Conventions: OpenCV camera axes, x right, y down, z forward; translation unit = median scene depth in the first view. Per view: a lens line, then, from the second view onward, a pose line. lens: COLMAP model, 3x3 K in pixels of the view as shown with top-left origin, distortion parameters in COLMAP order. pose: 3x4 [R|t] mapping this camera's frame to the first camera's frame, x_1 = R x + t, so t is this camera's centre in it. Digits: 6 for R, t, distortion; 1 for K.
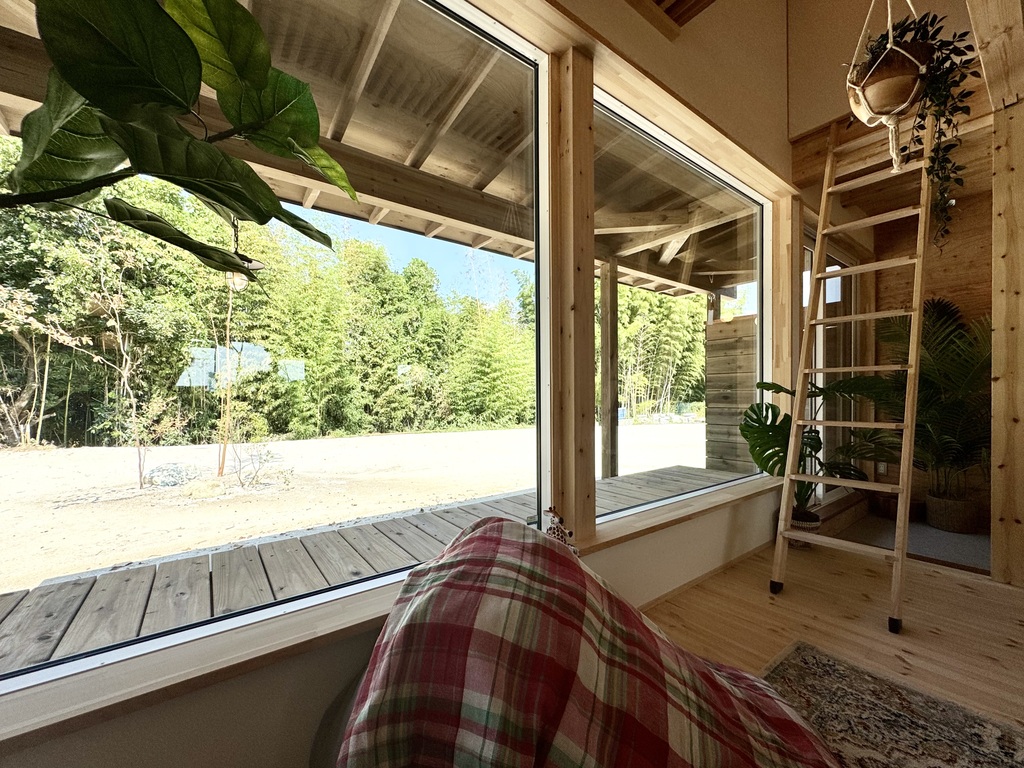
lens RADIAL K [[410.3, 0, 511.2], [0, 410.3, 400.4], [0, 0, 1]] dist [-0.001597, -0.000400]
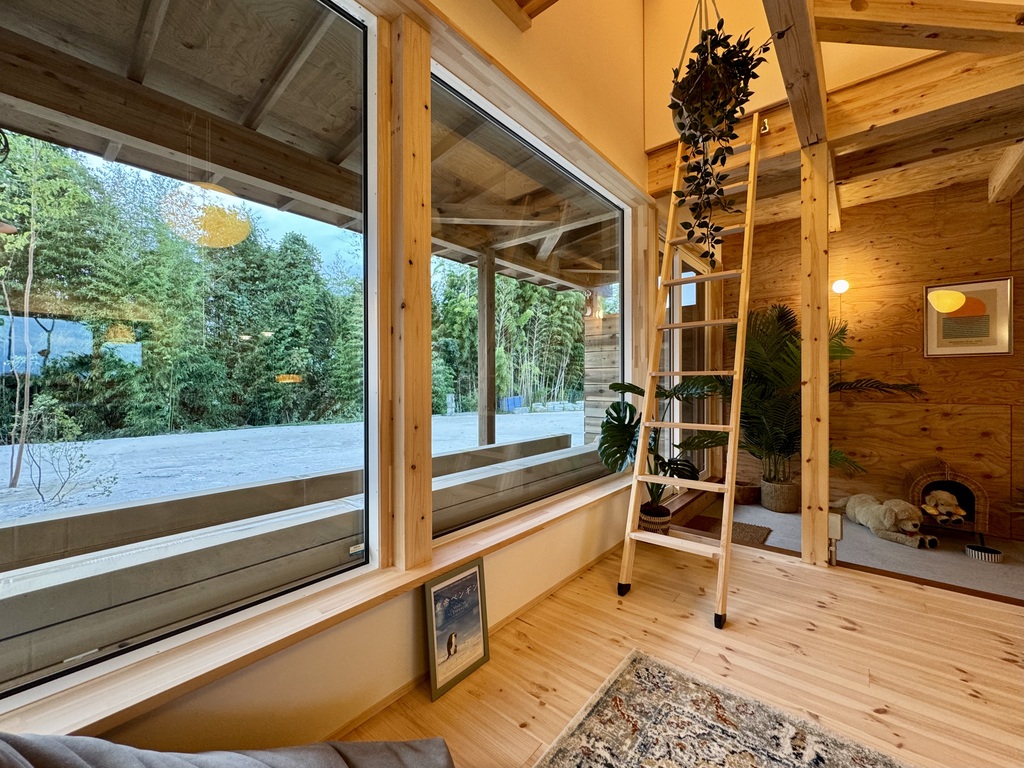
lens RADIAL K [[410.3, 0, 512.1], [0, 410.3, 379.8], [0, 0, 1]] dist [-0.001597, -0.000400]
pose [[0.975645, 0.005521, 0.219285, 0.117074], [-0.003015, 0.999926, -0.011760, -0.035877], [-0.219333, 0.010813, 0.975590, 0.056103]]
